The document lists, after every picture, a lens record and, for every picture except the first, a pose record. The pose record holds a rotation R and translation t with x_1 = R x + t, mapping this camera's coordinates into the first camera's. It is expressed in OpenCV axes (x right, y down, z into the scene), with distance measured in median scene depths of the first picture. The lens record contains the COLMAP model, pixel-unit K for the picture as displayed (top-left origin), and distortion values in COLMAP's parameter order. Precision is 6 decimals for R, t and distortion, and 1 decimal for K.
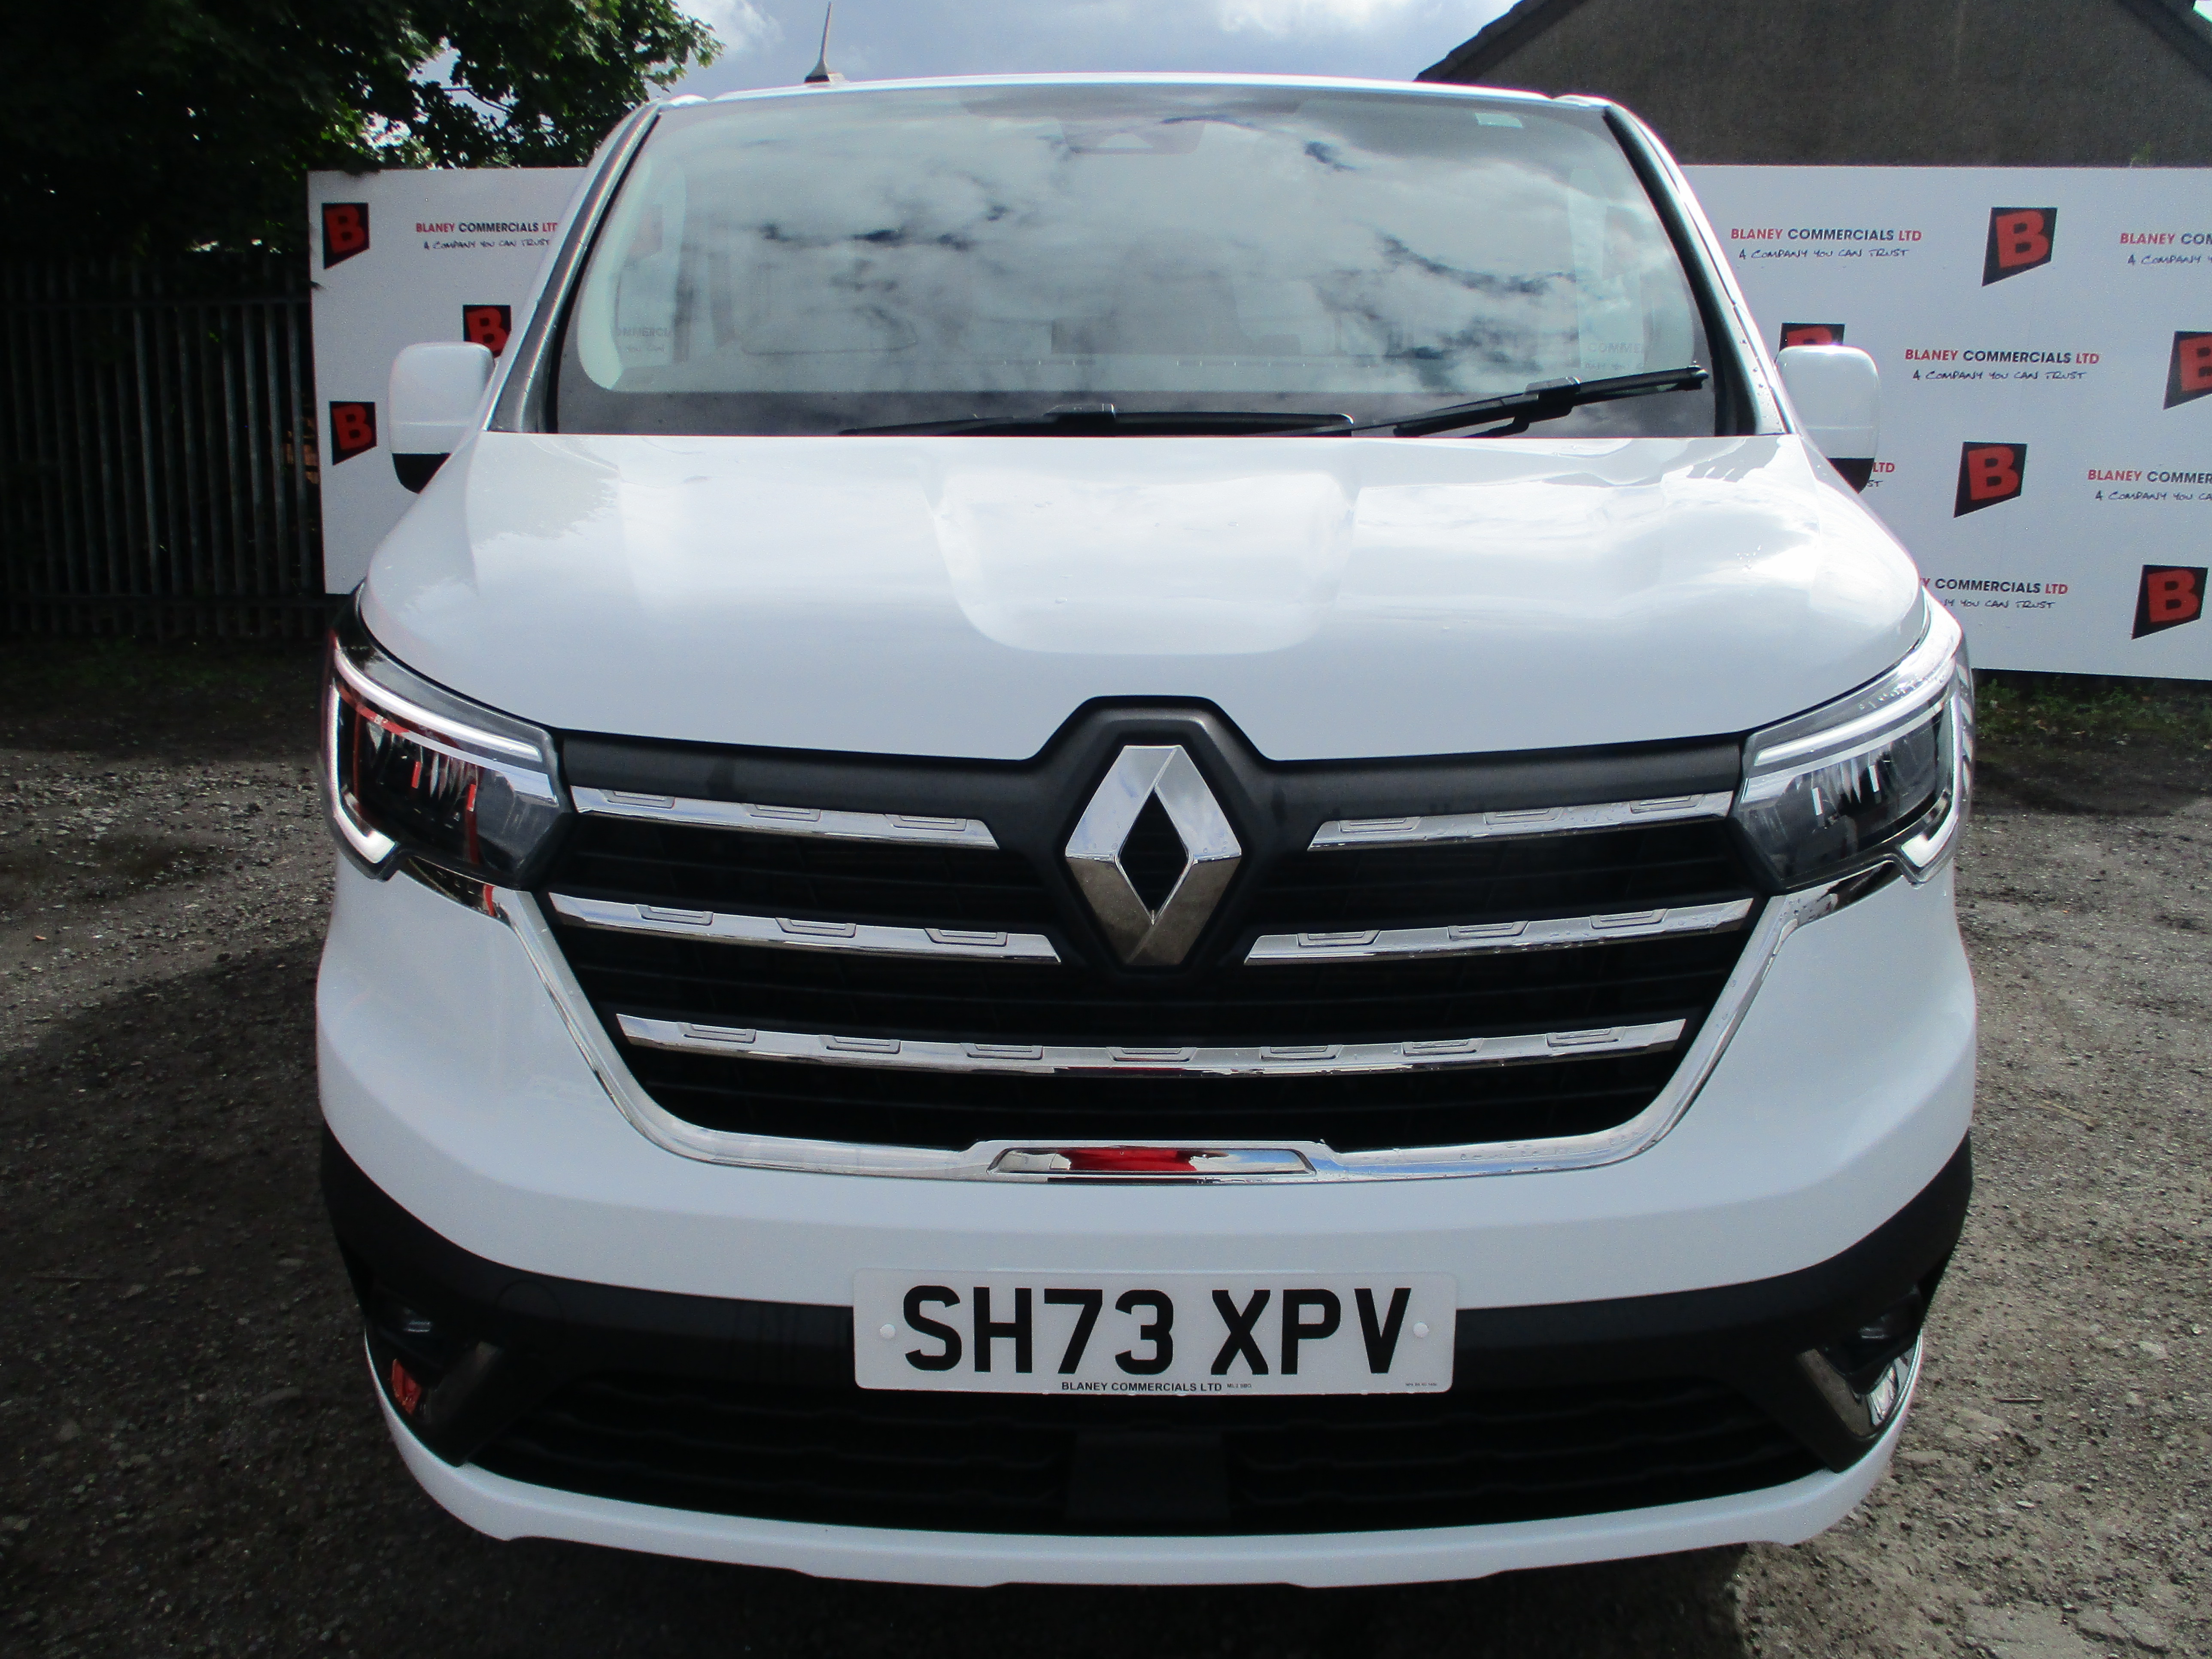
lens RADIAL K [[1822.8, 0, 1106.0], [0, 1822.8, 829.5], [0, 0, 1]] dist [-0.018027, -0.002620]
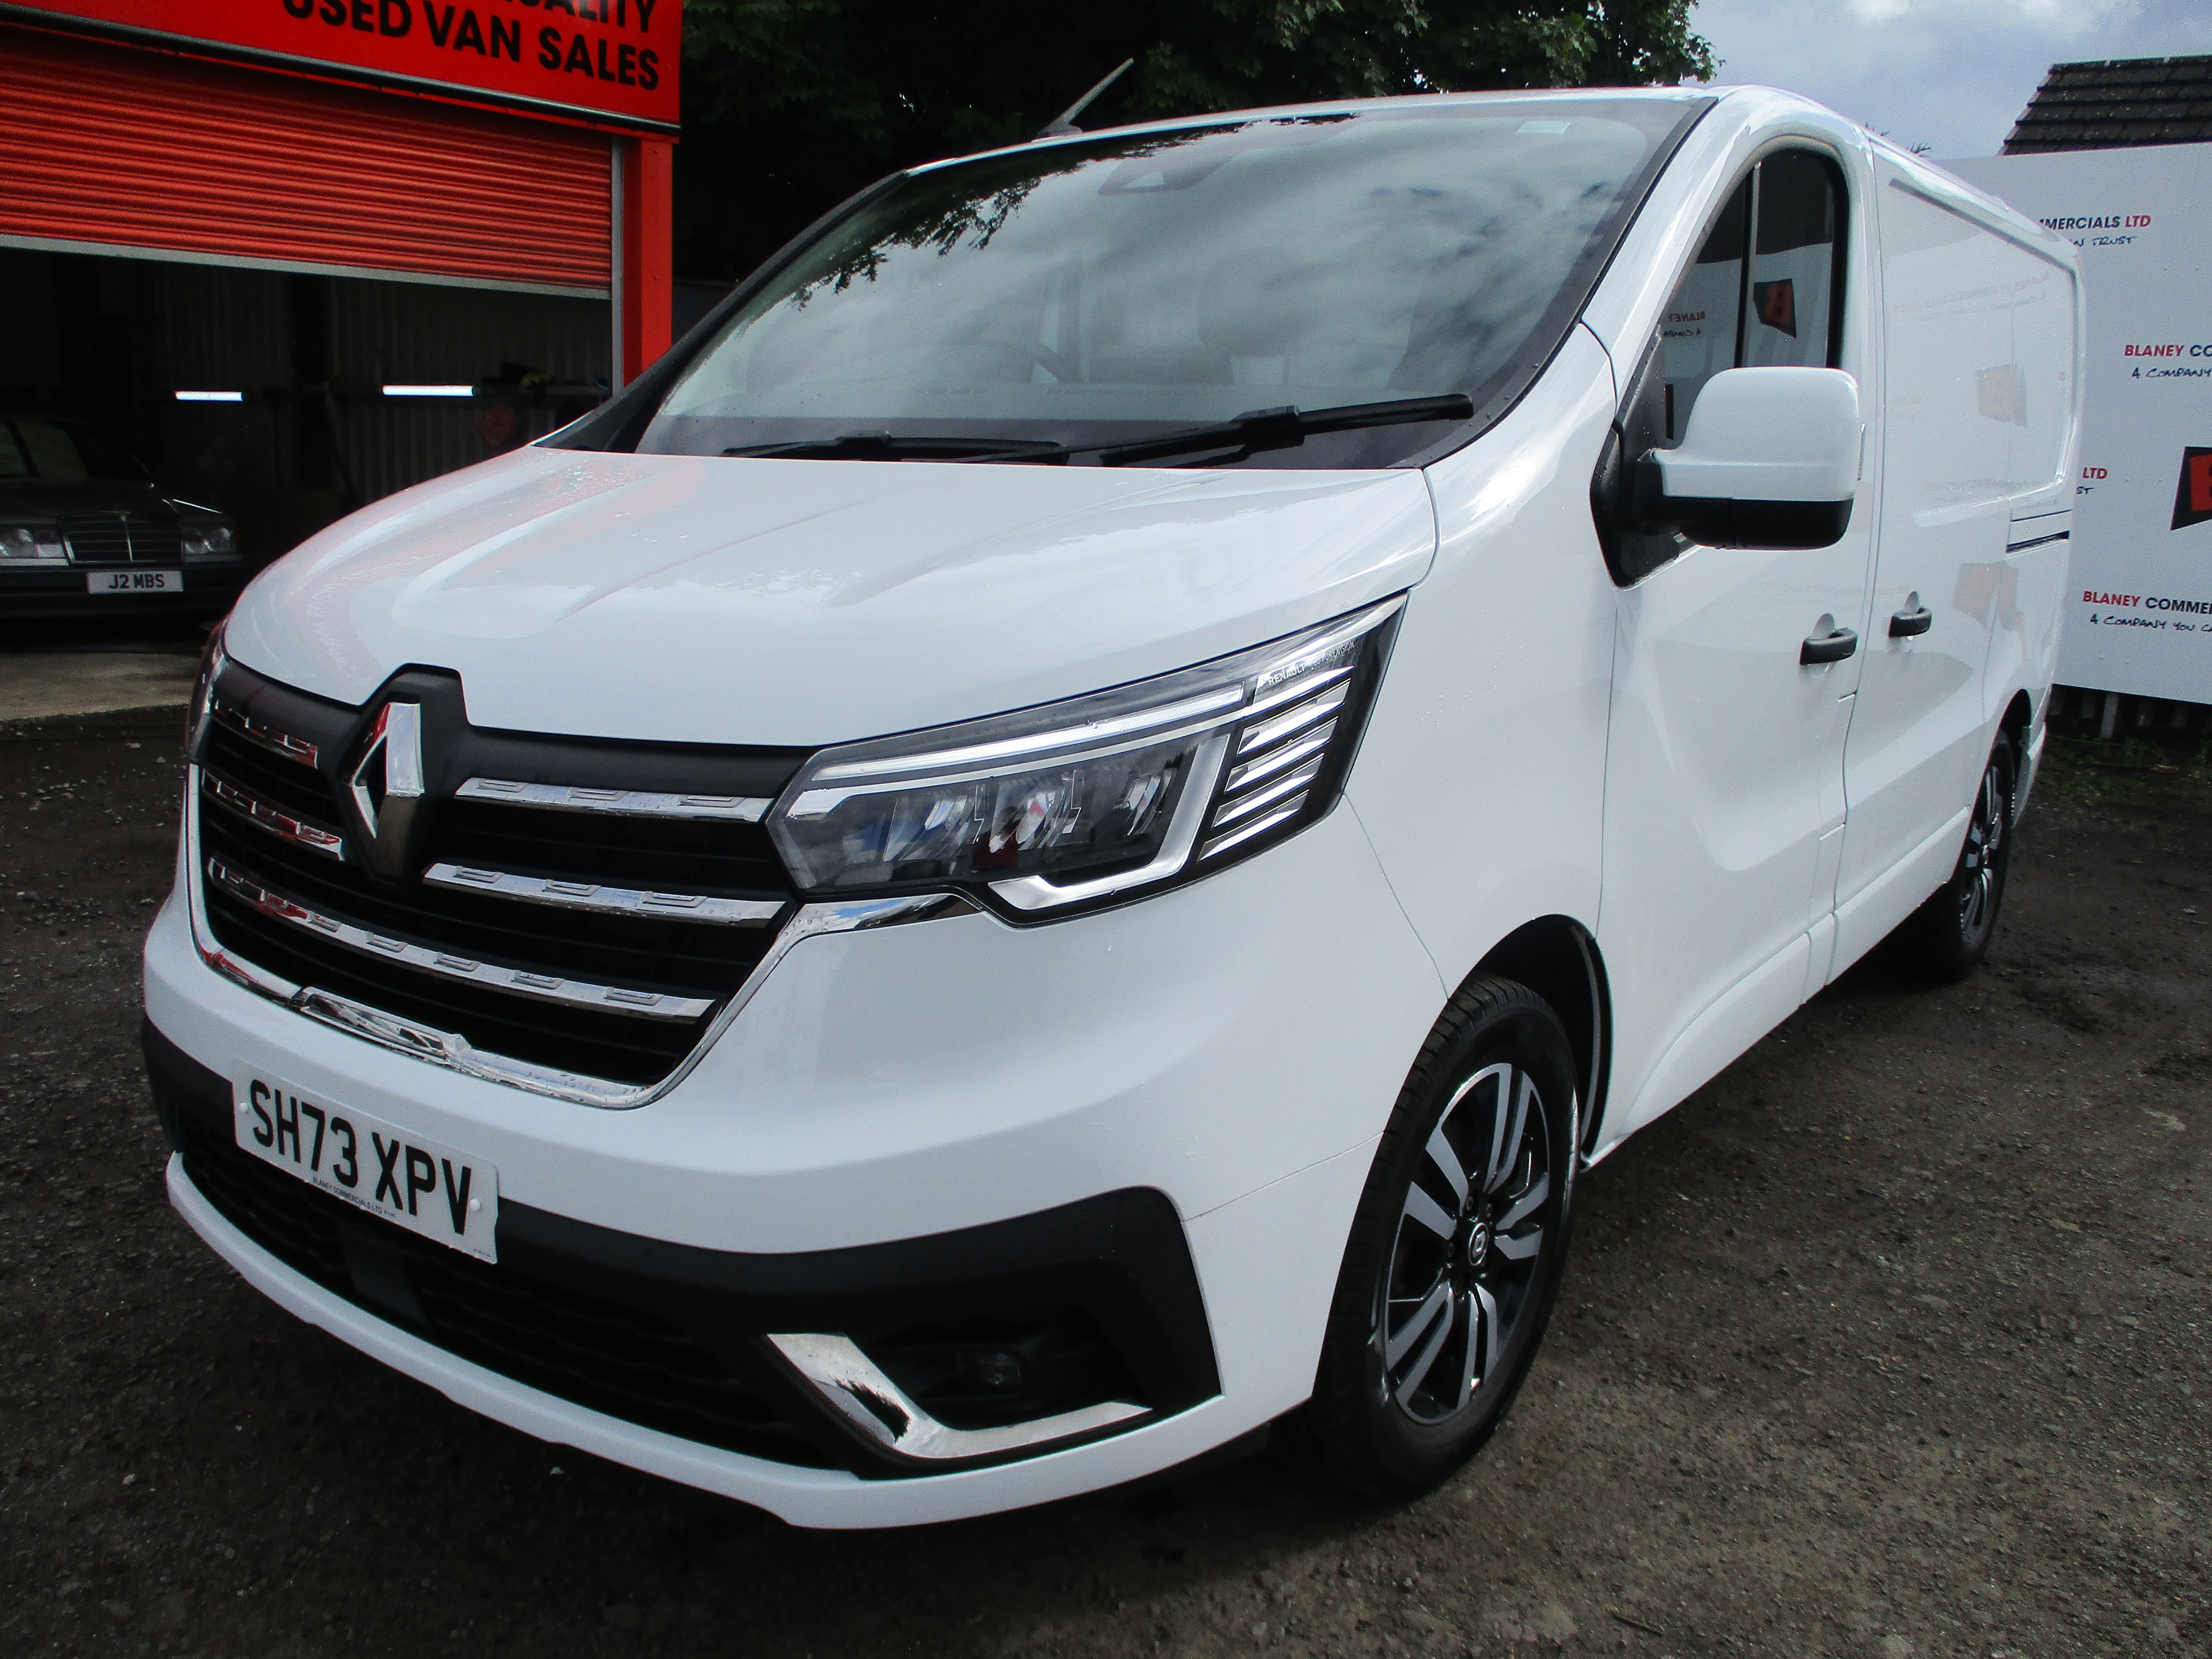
lens RADIAL K [[1822.8, 0, 1106.0], [0, 1822.8, 829.5], [0, 0, 1]] dist [-0.018027, -0.002620]
pose [[0.808234, 0.134920, -0.573196, 1.161720], [-0.135769, 0.989869, 0.041557, -0.077542], [0.572996, 0.044235, 0.818363, 0.243513]]
